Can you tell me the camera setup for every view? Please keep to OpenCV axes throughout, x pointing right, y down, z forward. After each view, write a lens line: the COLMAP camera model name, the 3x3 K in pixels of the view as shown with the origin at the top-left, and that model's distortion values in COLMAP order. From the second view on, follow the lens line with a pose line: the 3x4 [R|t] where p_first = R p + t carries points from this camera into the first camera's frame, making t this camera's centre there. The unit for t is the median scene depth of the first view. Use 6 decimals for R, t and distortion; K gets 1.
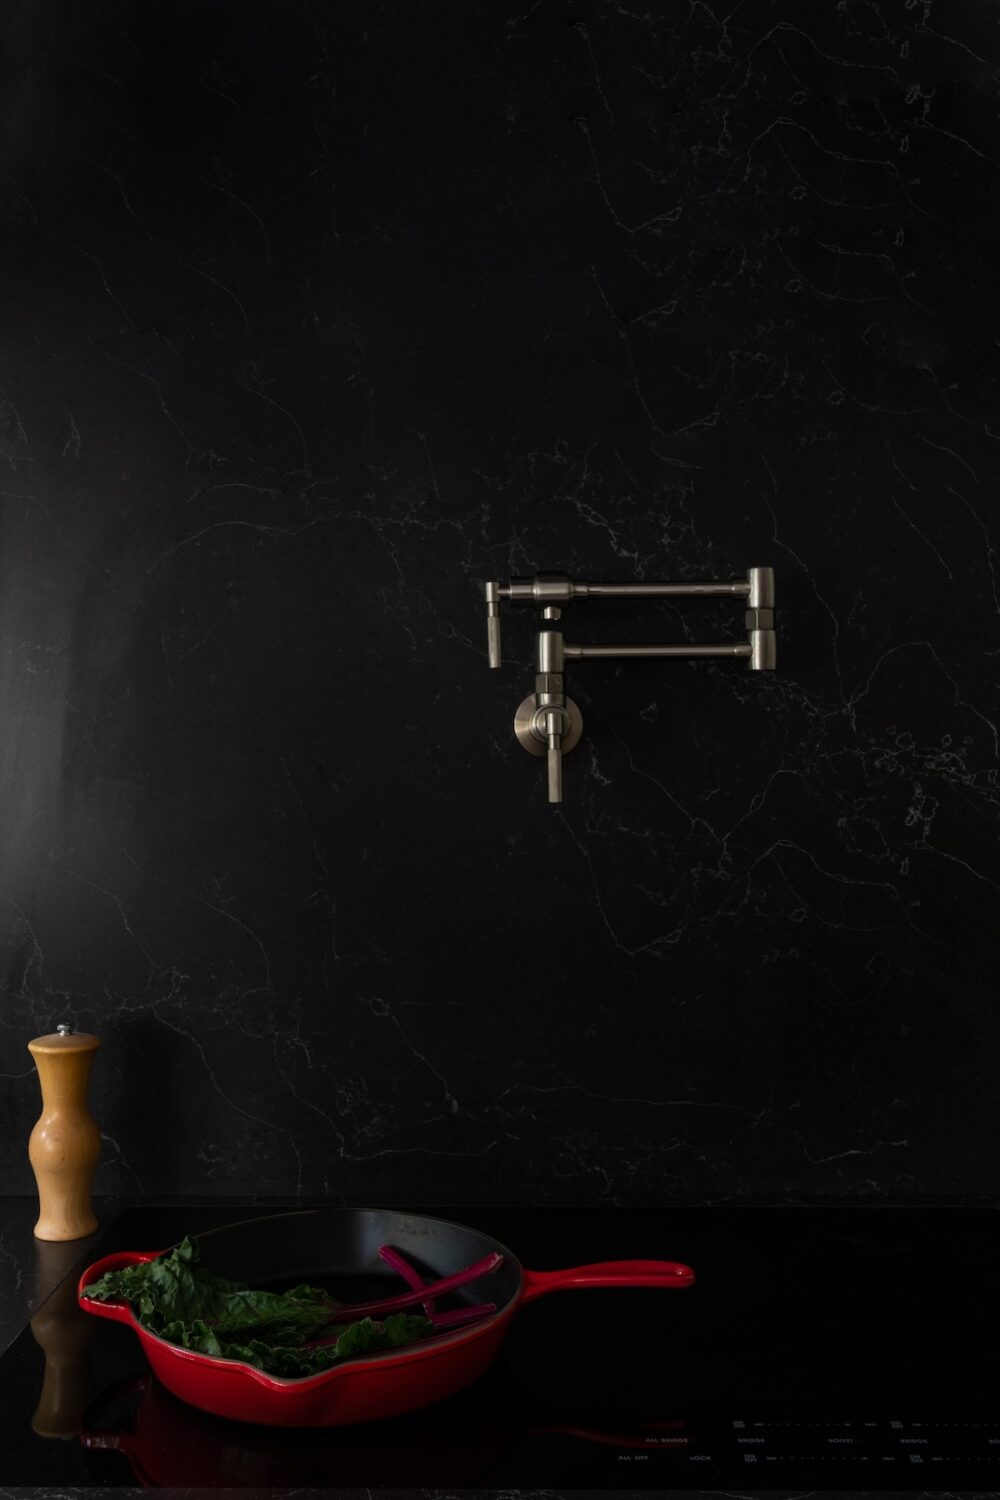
lens RADIAL K [[1315.8, 0, 503.5], [0, 1315.8, 749.2], [0, 0, 1]] dist [0.005410, 0.001551]
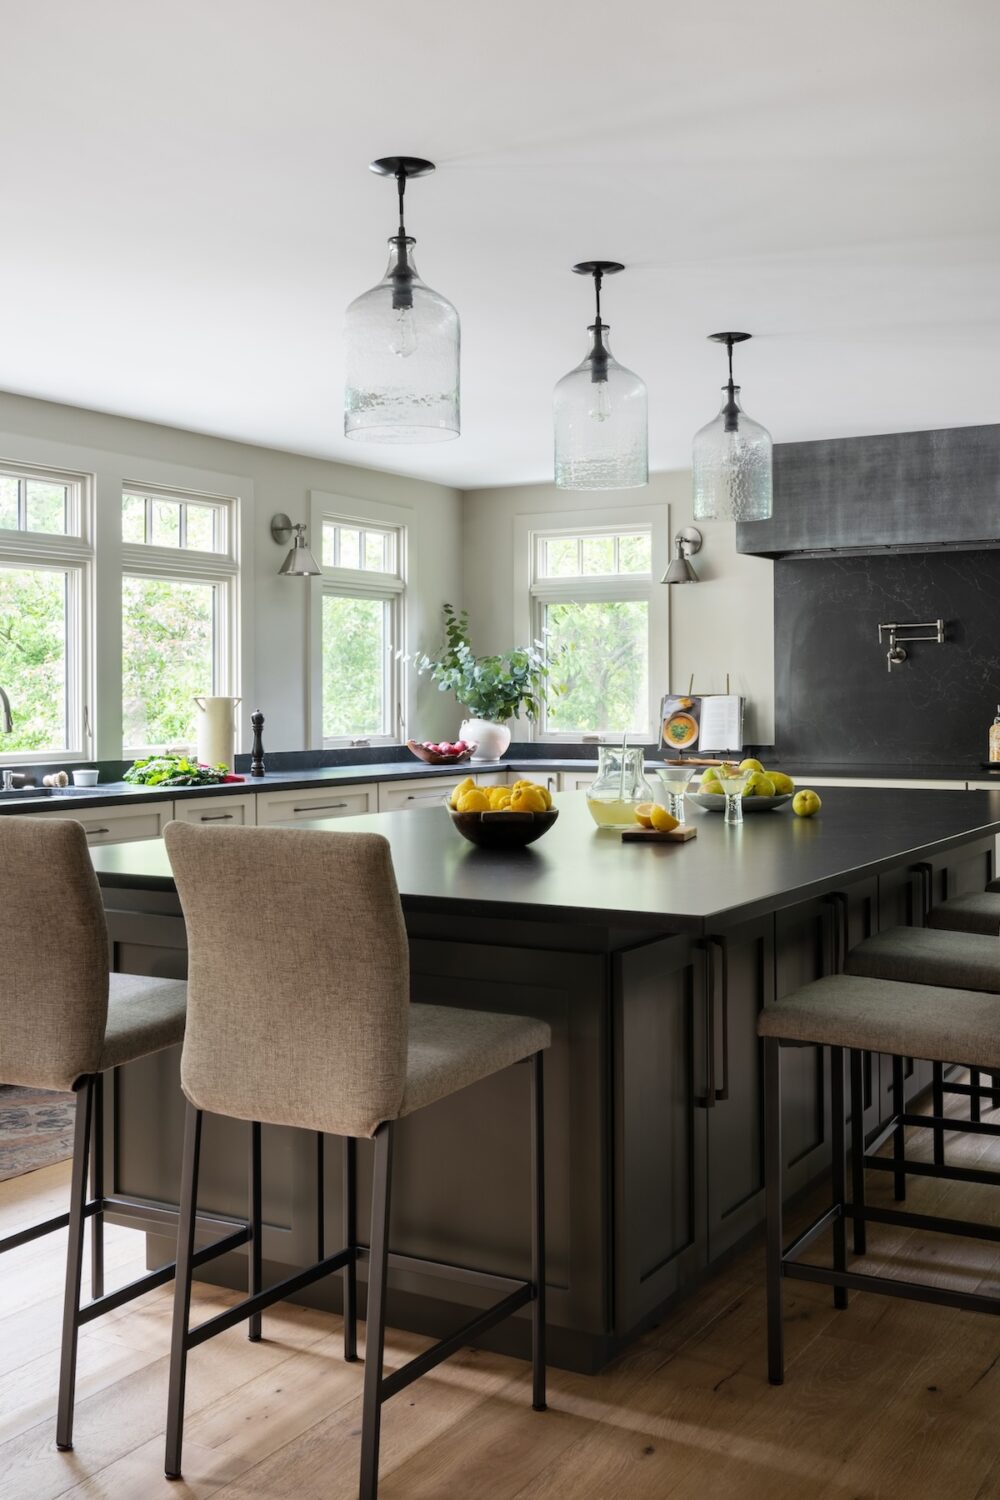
lens RADIAL K [[1512.7, 0, 497.9], [0, 1512.7, 738.8], [0, 0, 1]] dist [0.023277, 0.000000]
pose [[0.872140, 0.012860, -0.489088, 1.417062], [0.005086, 0.999362, 0.035346, 0.077938], [0.489230, -0.033314, 0.871518, -4.269739]]
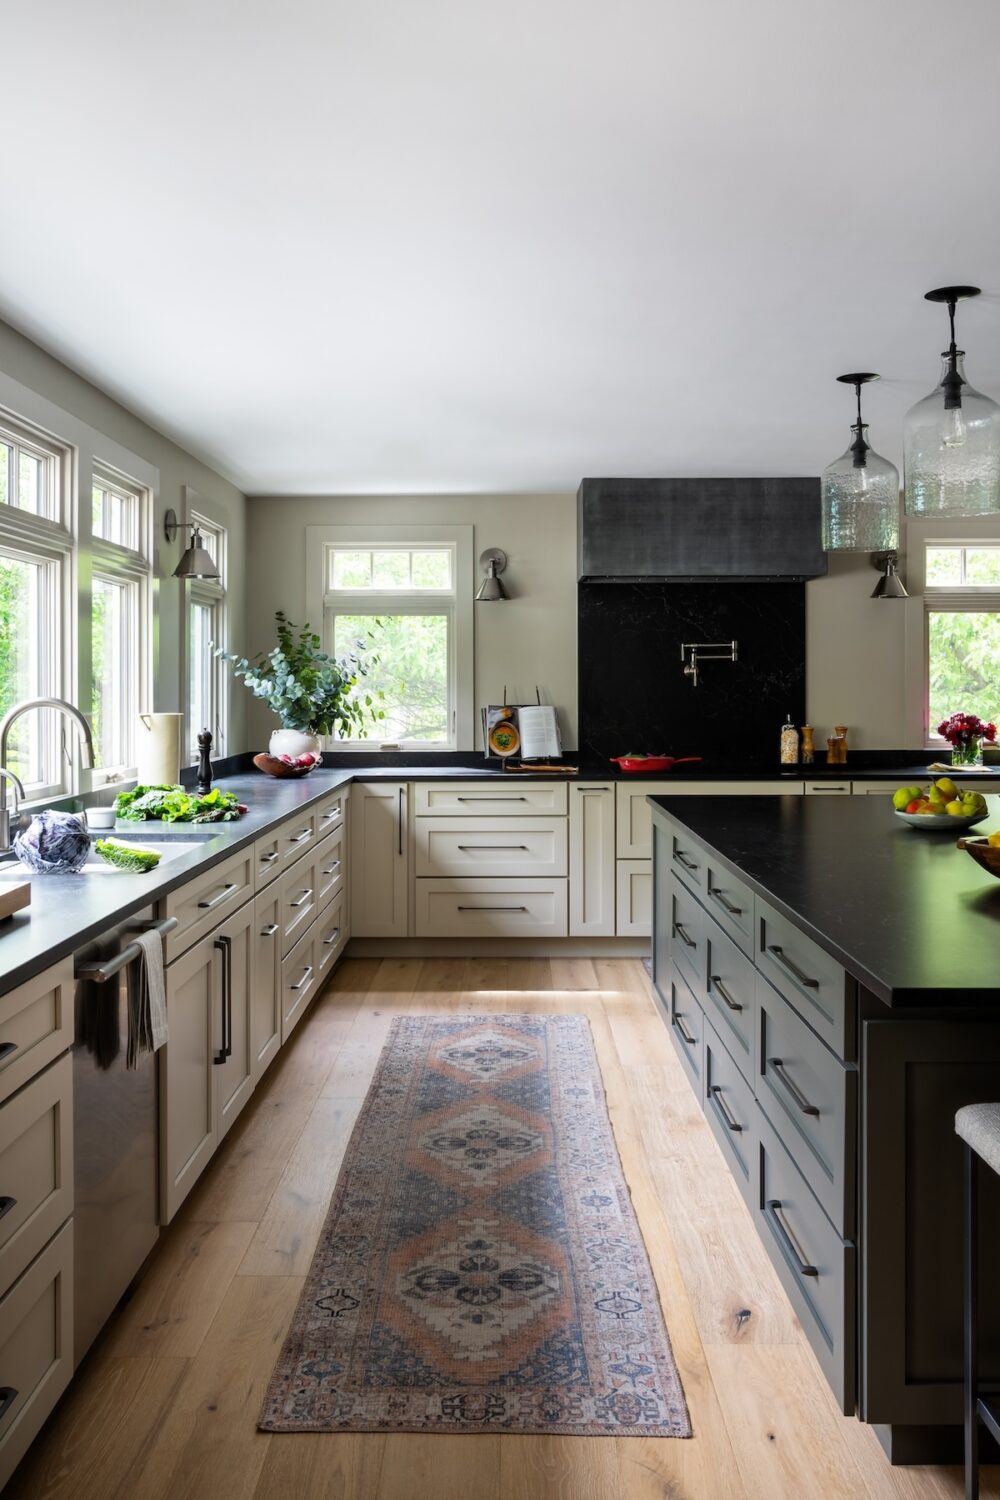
lens RADIAL K [[1281.2, 0, 476.1], [0, 1281.2, 702.2], [0, 0, 1]] dist [0.059397, 0.004716]
pose [[0.999994, 0.001816, -0.002843, -0.811282], [-0.001761, 0.999815, 0.019134, 0.008364], [0.002877, -0.019129, 0.999813, -4.088495]]
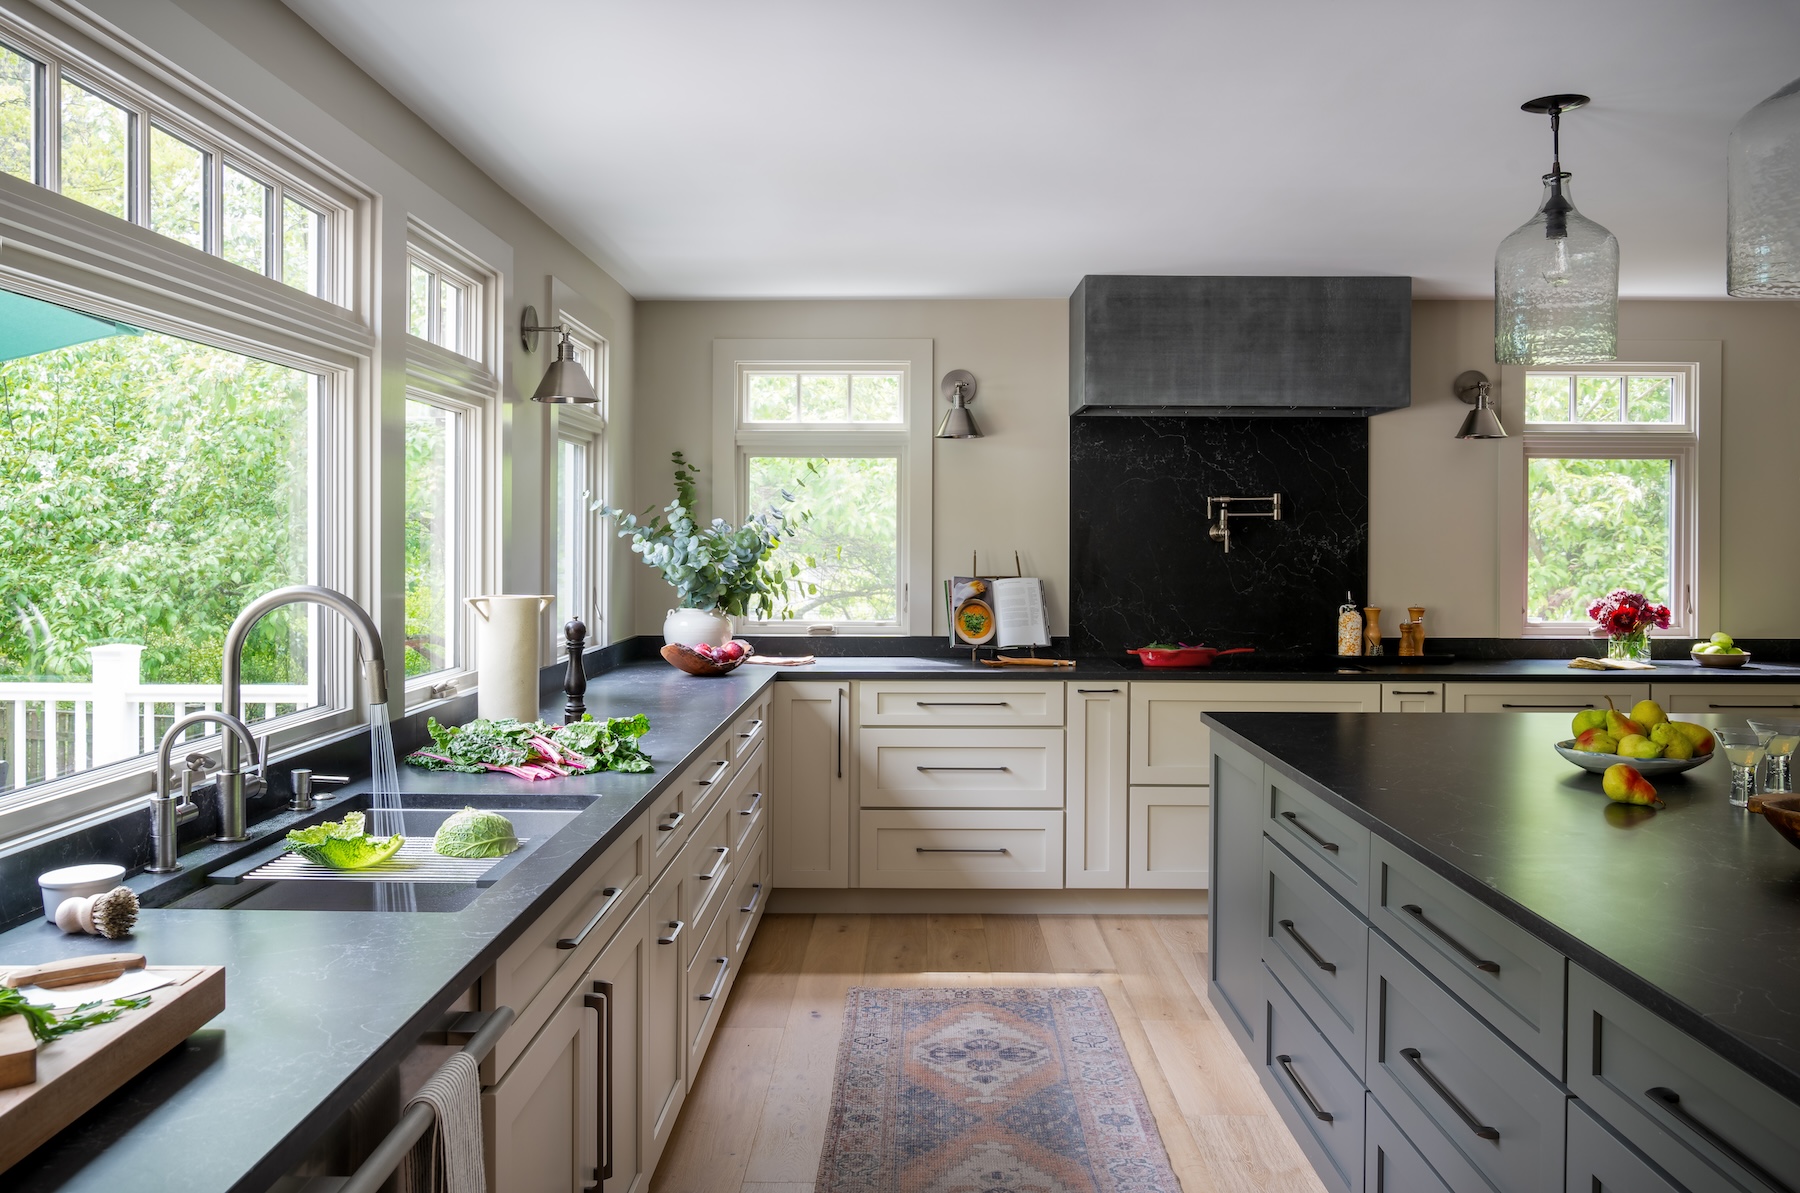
lens RADIAL K [[1400.1, 0, 898.3], [0, 1400.1, 558.6], [0, 0, 1]] dist [0.035521, 0.004094]
pose [[0.999928, 0.006796, 0.009844, -0.983344], [-0.007004, 0.999750, 0.021254, -0.024593], [-0.009697, -0.021321, 0.999726, -3.214801]]
